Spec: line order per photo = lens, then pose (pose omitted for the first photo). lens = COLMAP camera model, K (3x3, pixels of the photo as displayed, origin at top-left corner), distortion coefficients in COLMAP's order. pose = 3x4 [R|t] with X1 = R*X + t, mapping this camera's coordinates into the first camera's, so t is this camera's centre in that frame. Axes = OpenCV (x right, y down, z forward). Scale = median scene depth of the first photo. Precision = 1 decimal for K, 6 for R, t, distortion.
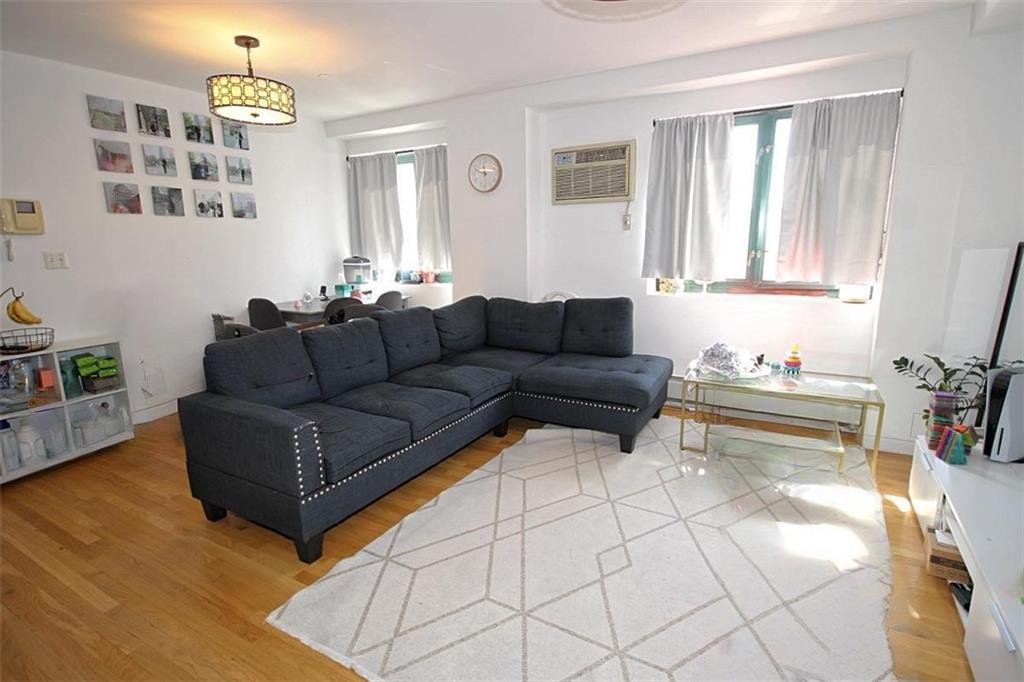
lens RADIAL K [[522.8, 0, 508.5], [0, 522.8, 344.0], [0, 0, 1]] dist [0.003370, 0.001984]
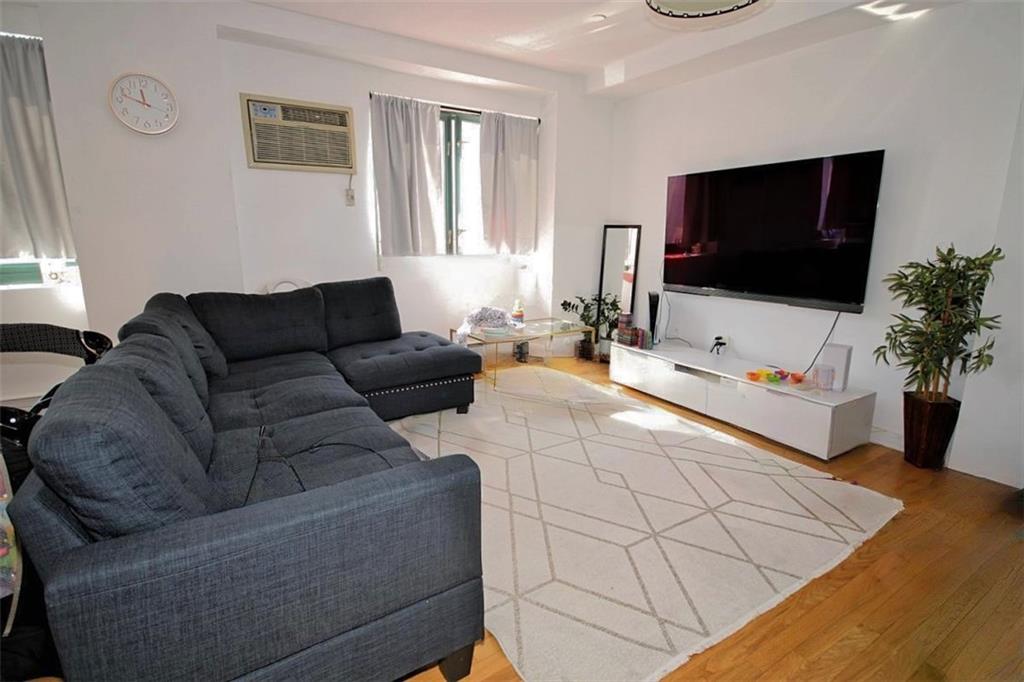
lens RADIAL K [[522.8, 0, 508.5], [0, 522.8, 344.0], [0, 0, 1]] dist [0.003370, 0.001984]
pose [[0.431022, -0.170116, 0.886160, -0.521467], [0.164087, 0.980471, 0.108410, -0.033106], [-0.887297, 0.098681, 0.450519, 0.365378]]
